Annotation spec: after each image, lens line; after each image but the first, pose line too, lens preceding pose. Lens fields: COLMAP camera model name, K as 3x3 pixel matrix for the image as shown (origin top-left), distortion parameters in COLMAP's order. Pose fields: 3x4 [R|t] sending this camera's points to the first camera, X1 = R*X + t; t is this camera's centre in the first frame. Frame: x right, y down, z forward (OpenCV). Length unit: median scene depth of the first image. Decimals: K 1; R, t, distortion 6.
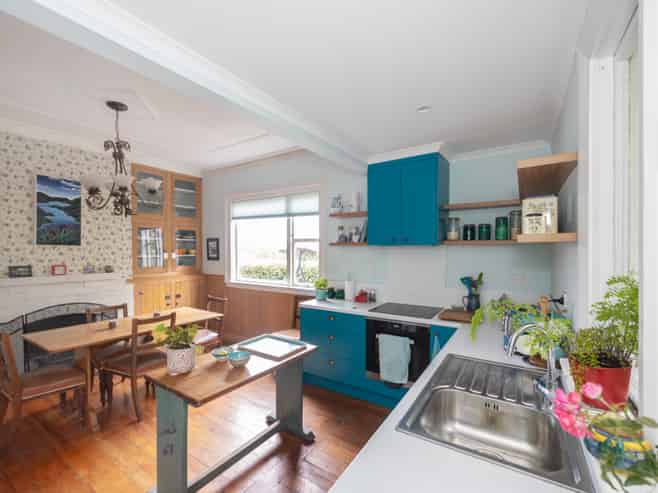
lens RADIAL K [[294.9, 0, 327.1], [0, 294.9, 249.0], [0, 0, 1]] dist [-0.002115, -0.000202]
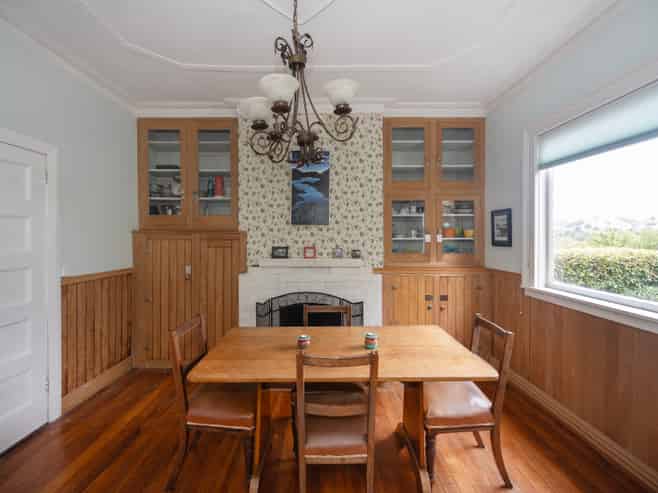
lens RADIAL K [[272.5, 0, 341.6], [0, 272.5, 242.4], [0, 0, 1]] dist [0.001986, 0.000085]
pose [[0.562522, 0.012063, -0.826694, -0.150902], [0.006194, 0.999804, 0.018803, 0.023517], [0.826759, -0.015698, 0.562337, 0.564940]]
